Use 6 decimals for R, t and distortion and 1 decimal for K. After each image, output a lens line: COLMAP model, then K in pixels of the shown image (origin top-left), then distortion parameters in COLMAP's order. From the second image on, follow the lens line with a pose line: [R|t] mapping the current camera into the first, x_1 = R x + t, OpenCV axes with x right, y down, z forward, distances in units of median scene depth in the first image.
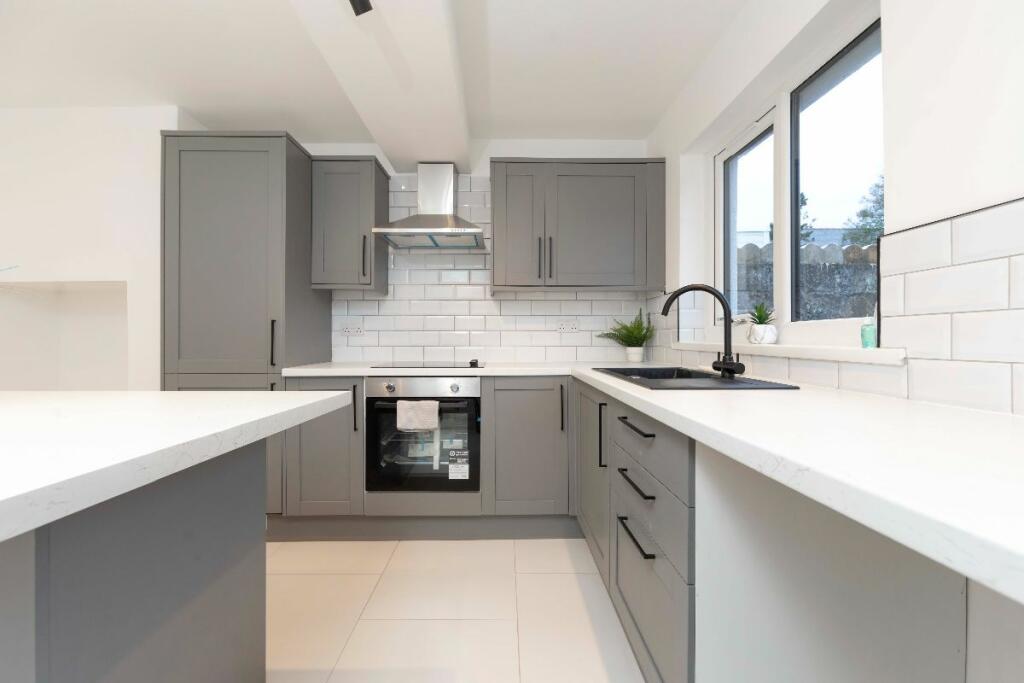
lens RADIAL K [[407.1, 0, 500.9], [0, 407.1, 341.4], [0, 0, 1]] dist [0.000193, -0.000015]
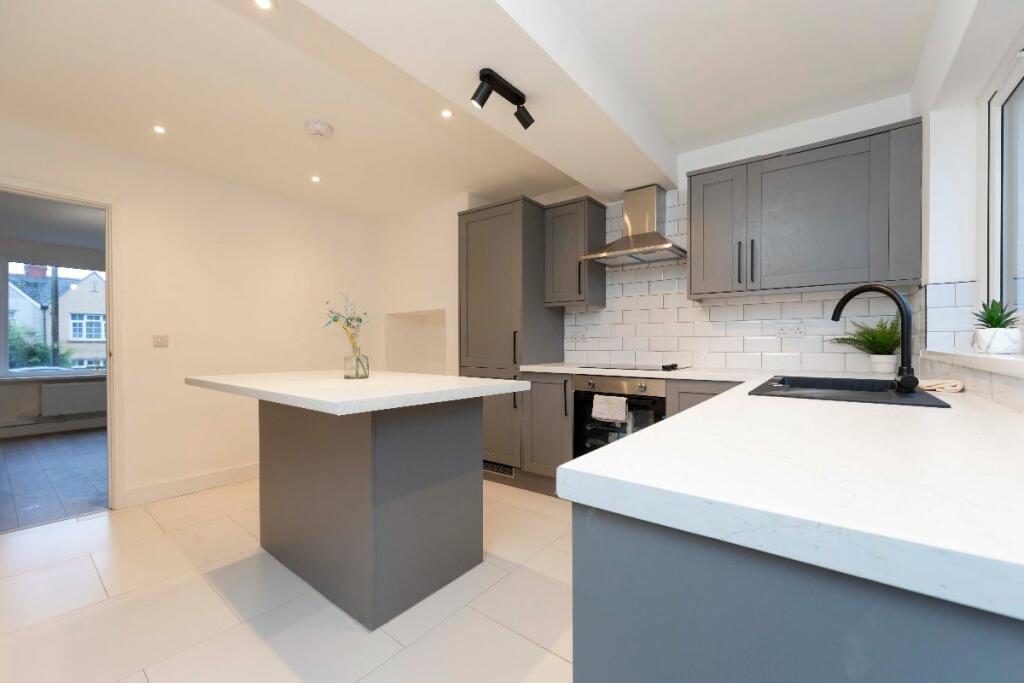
lens RADIAL K [[396.8, 0, 520.8], [0, 396.8, 351.9], [0, 0, 1]] dist [-0.003065, -0.000643]
pose [[0.802548, 0.013366, -0.596438, 0.251694], [-0.003768, 0.999843, 0.017336, -0.003930], [0.596575, -0.011665, 0.802472, -0.087385]]
